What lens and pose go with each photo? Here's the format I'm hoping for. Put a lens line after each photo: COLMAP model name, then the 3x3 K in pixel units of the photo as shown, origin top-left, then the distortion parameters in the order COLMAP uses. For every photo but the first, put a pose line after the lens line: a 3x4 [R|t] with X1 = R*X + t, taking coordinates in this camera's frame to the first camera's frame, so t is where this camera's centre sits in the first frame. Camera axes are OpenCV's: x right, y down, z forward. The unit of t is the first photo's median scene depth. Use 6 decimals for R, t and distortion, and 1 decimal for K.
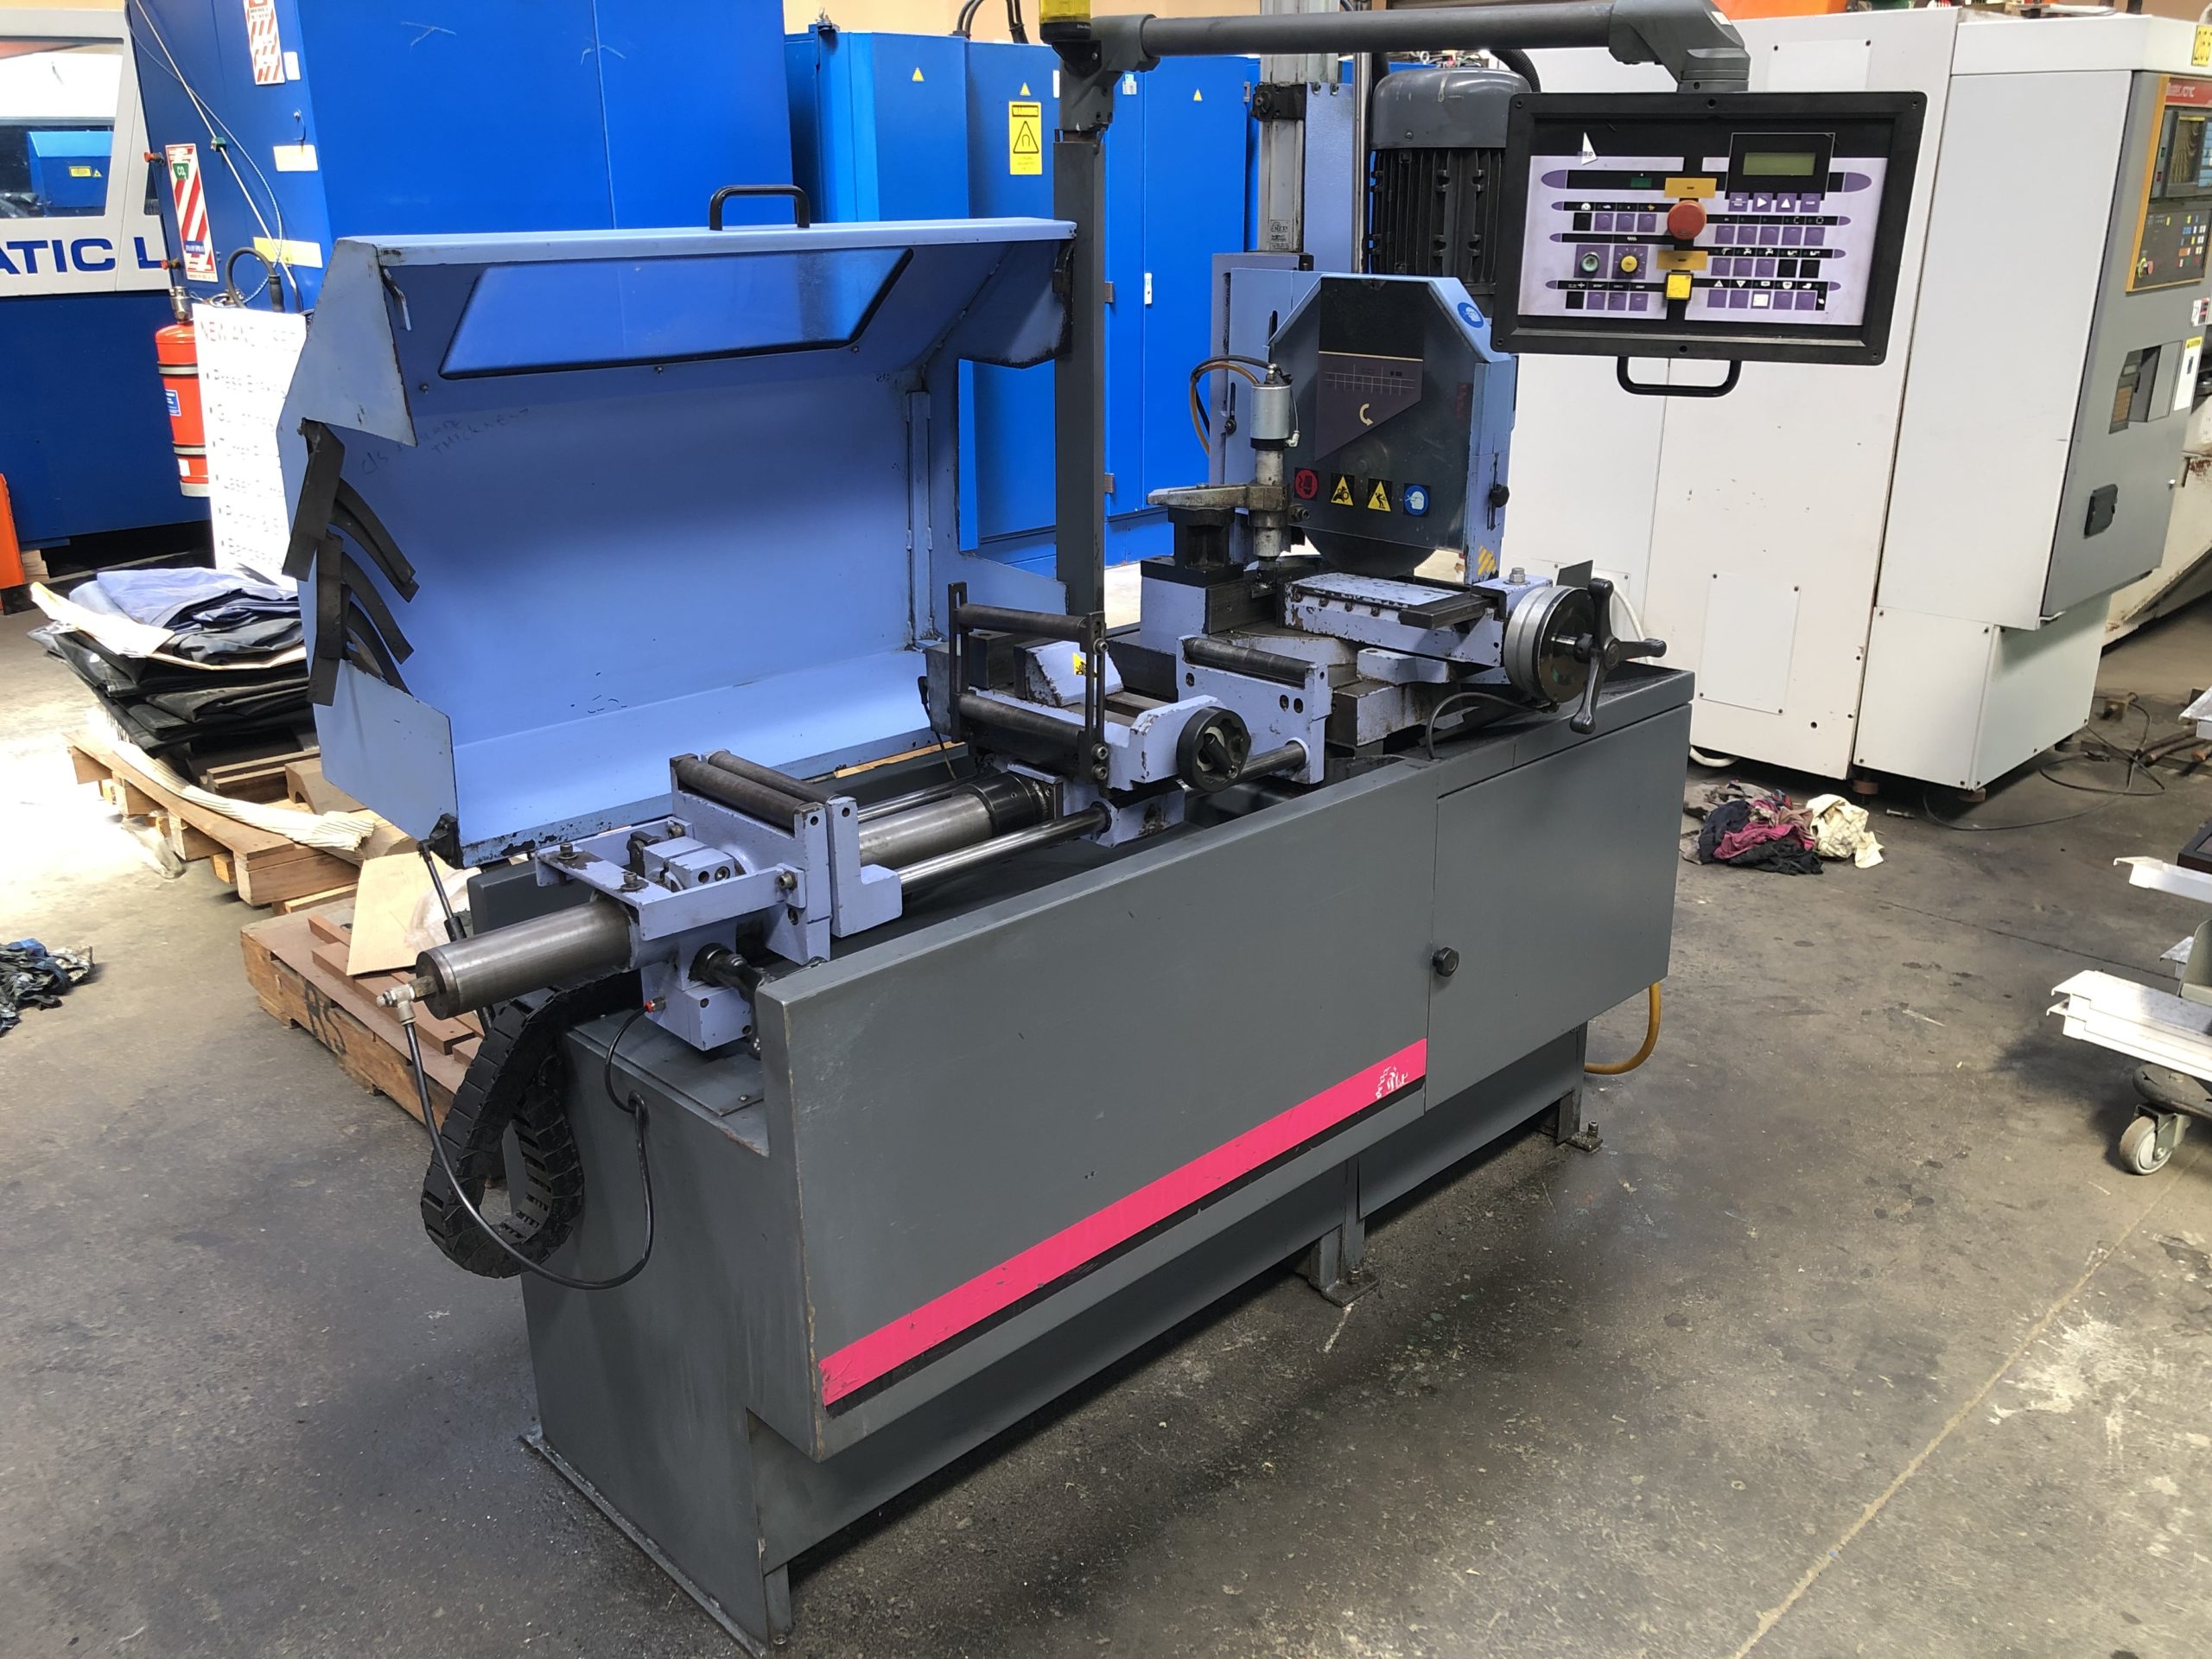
lens RADIAL K [[1819.4, 0, 1118.1], [0, 1819.4, 820.3], [0, 0, 1]] dist [0.045315, -0.026420]
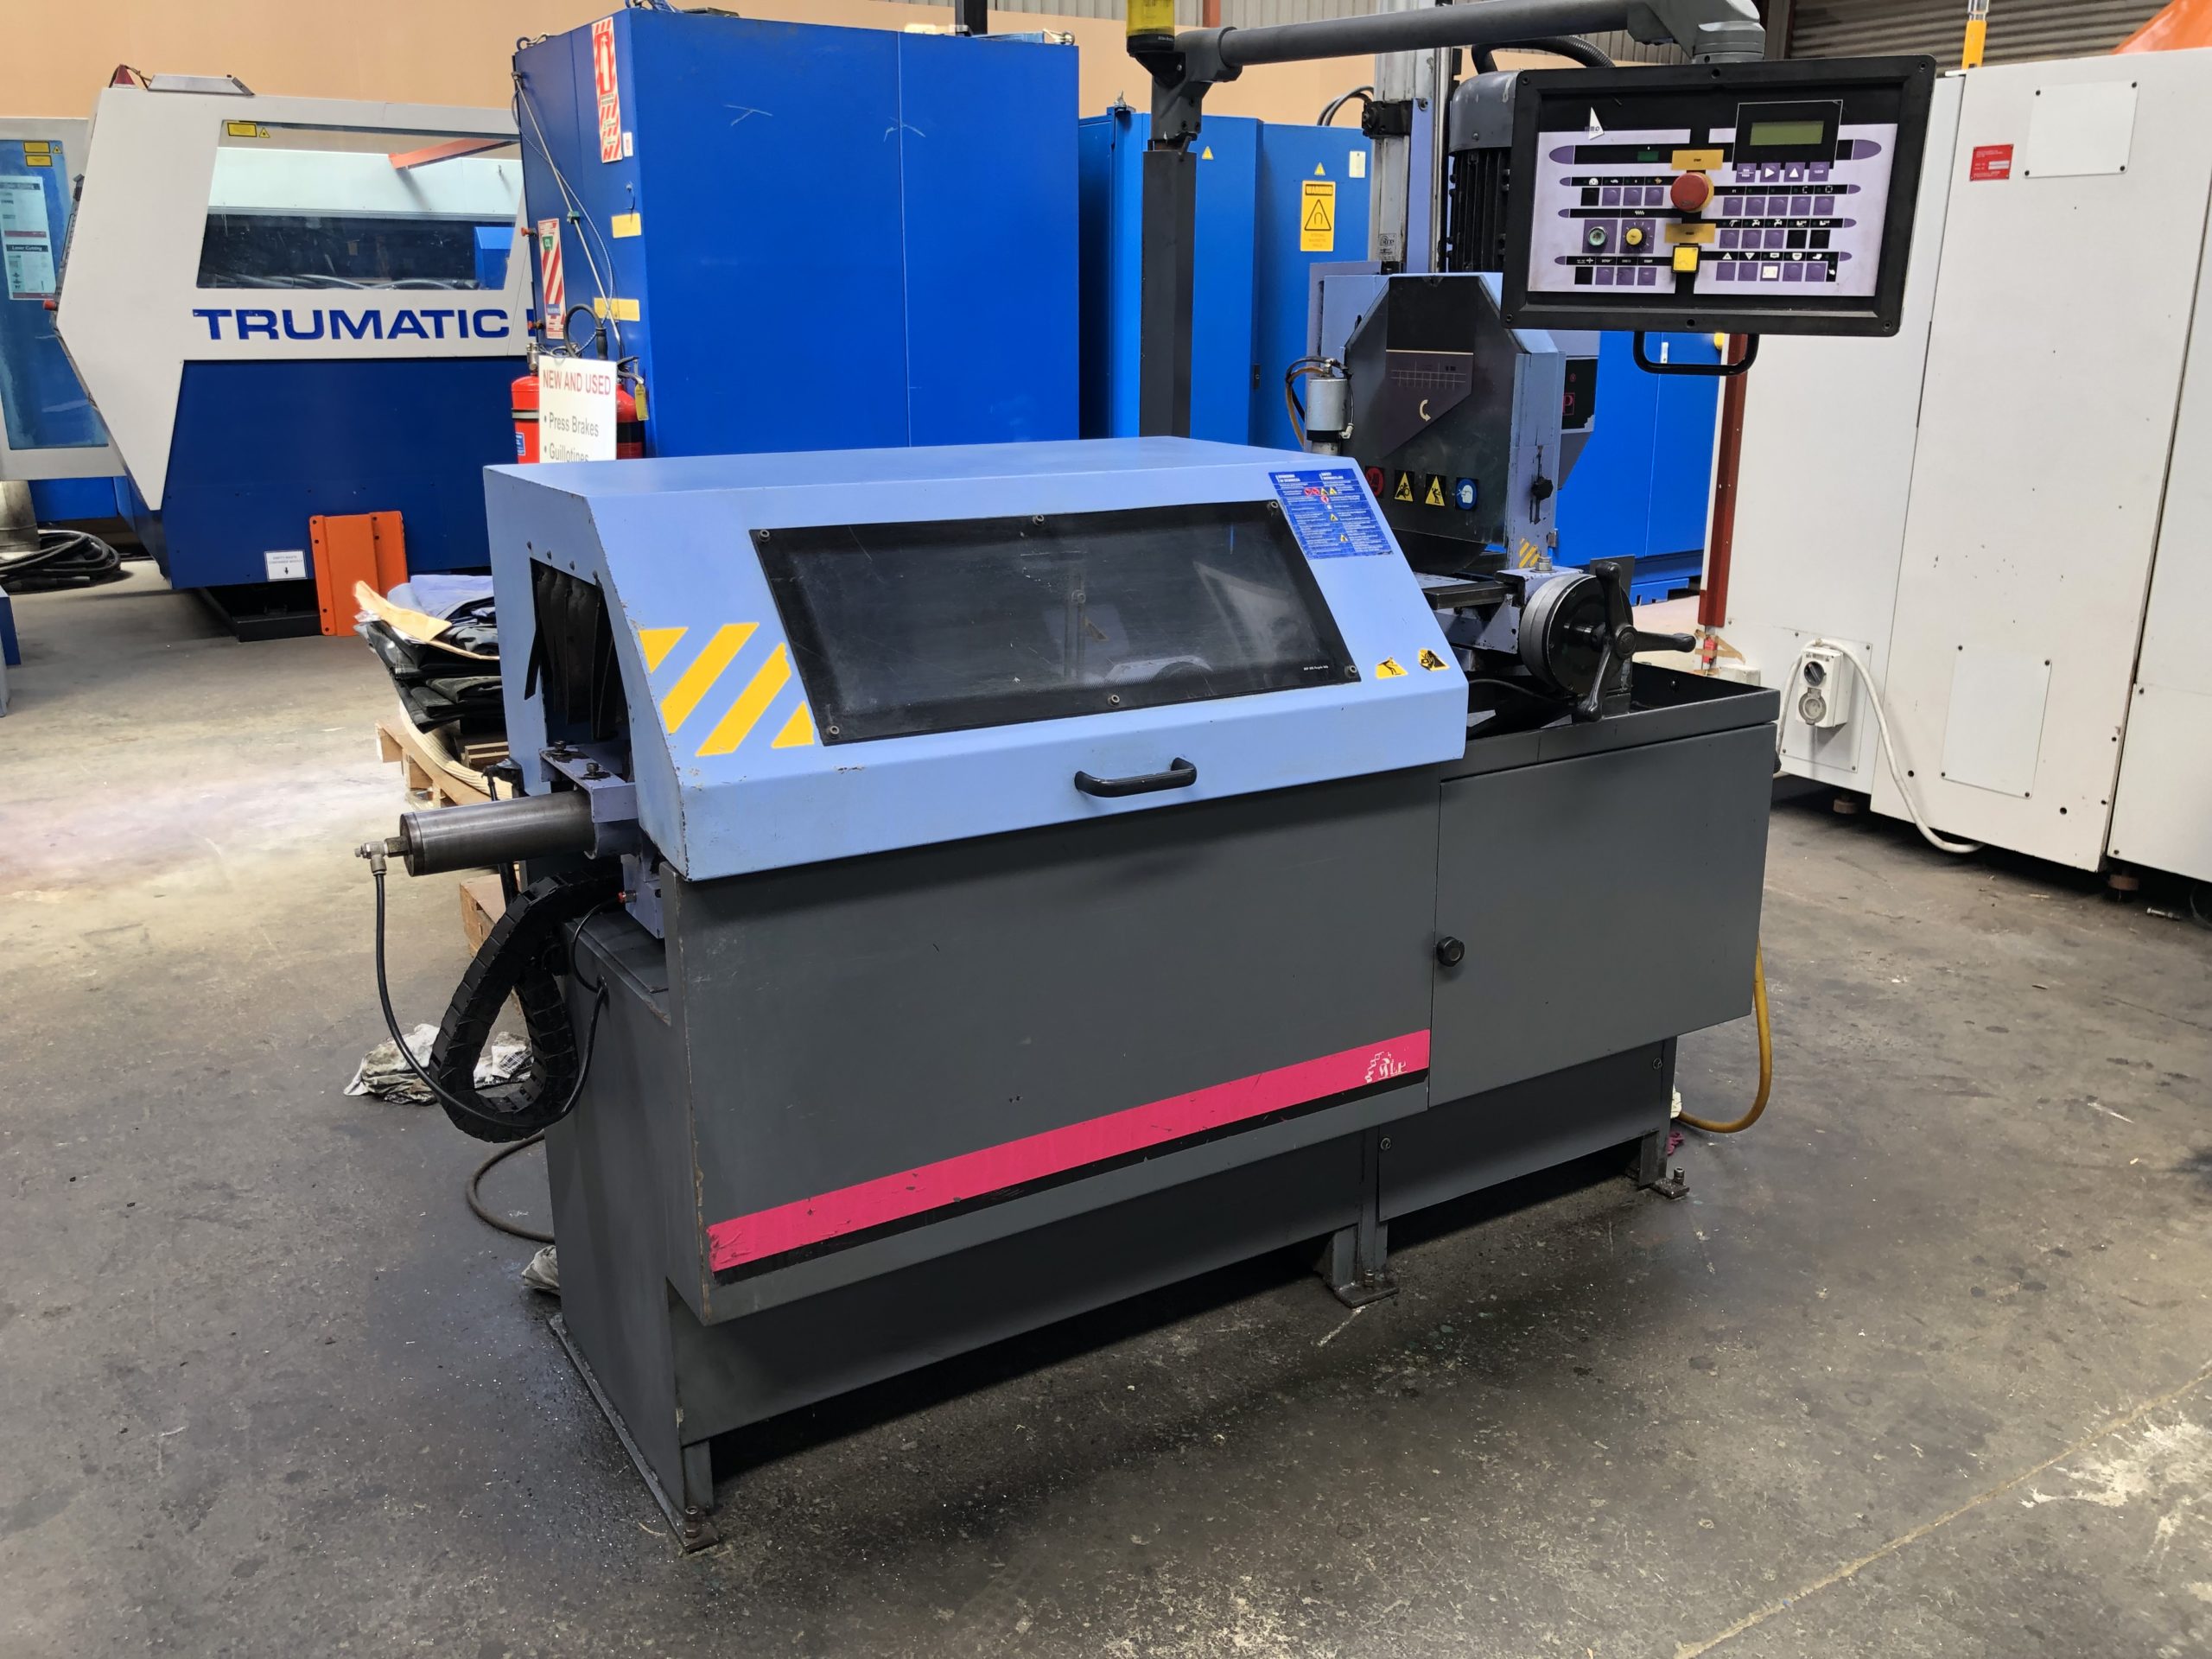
lens RADIAL K [[1819.4, 0, 1102.3], [0, 1819.4, 811.4], [0, 0, 1]] dist [0.045315, -0.026420]
pose [[0.975166, 0.064666, -0.211823, 0.194059], [-0.077856, 0.995473, -0.054519, 0.068418], [0.207339, 0.069657, 0.975786, -0.005767]]
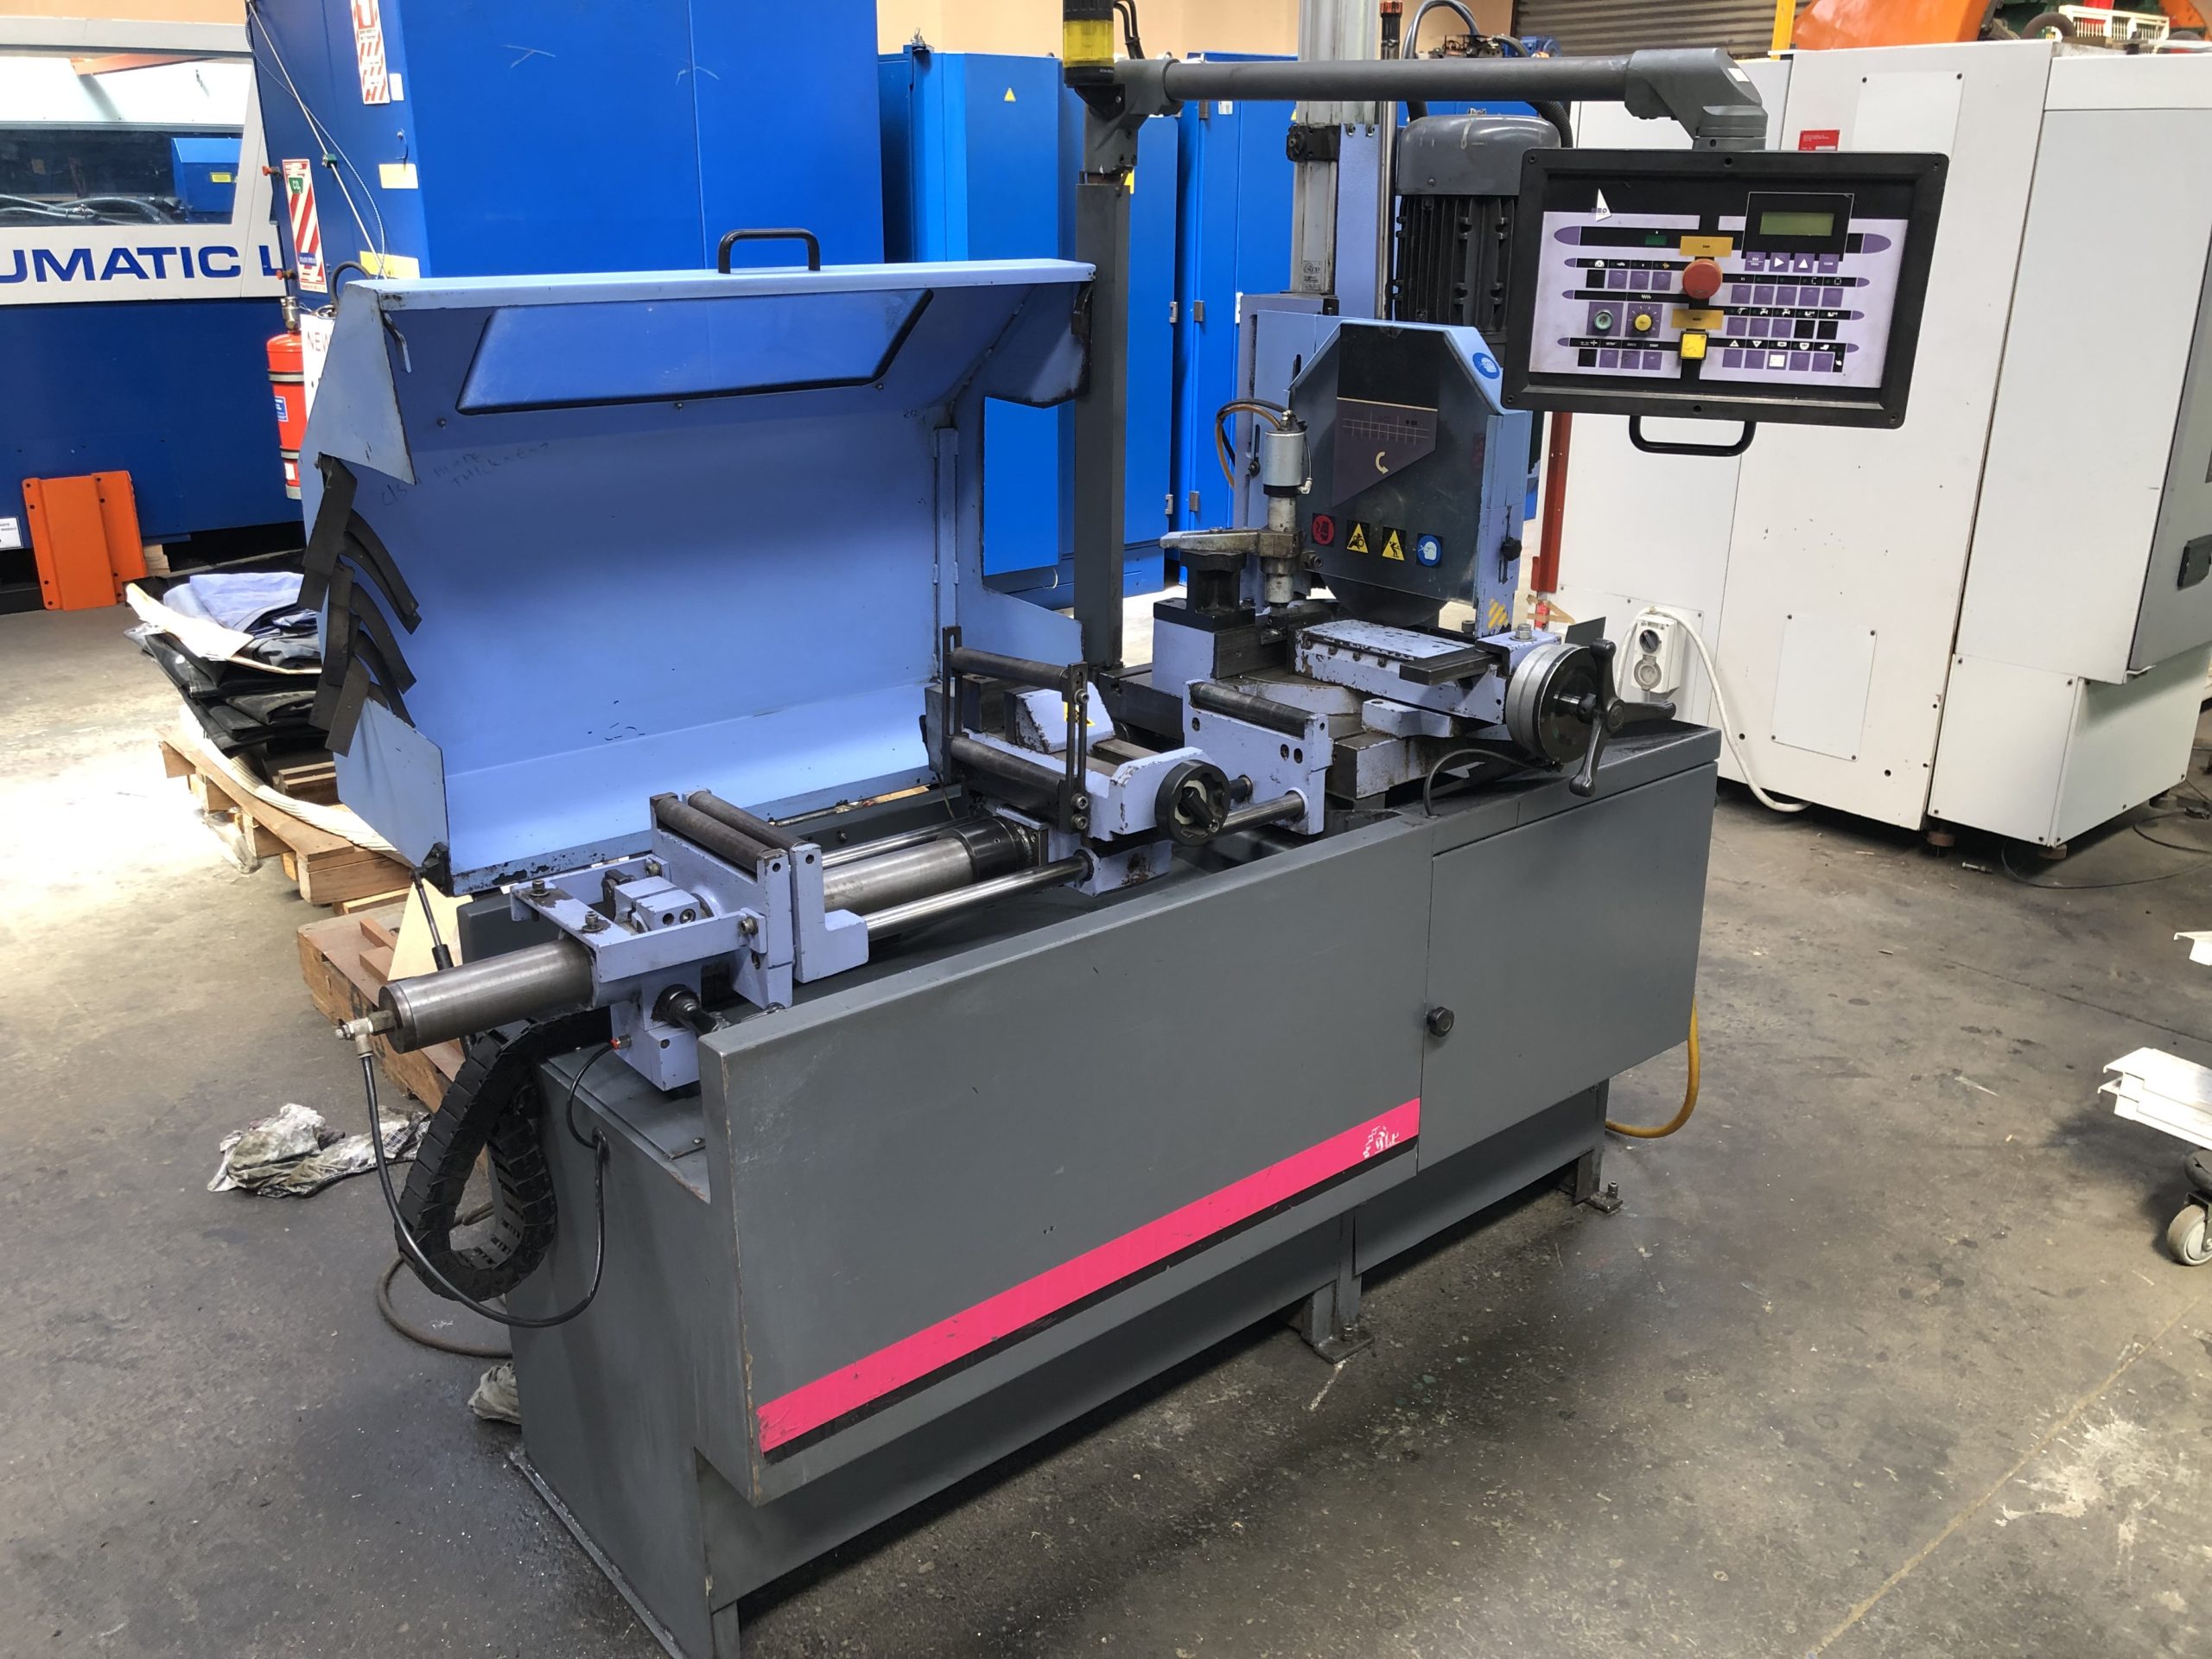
lens RADIAL K [[1819.4, 0, 1108.8], [0, 1819.4, 812.9], [0, 0, 1]] dist [0.045315, -0.026420]
pose [[0.997275, 0.032674, -0.066145, 0.060866], [-0.033075, 0.999441, -0.004970, -0.023114], [0.065946, 0.007144, 0.997798, 0.005567]]
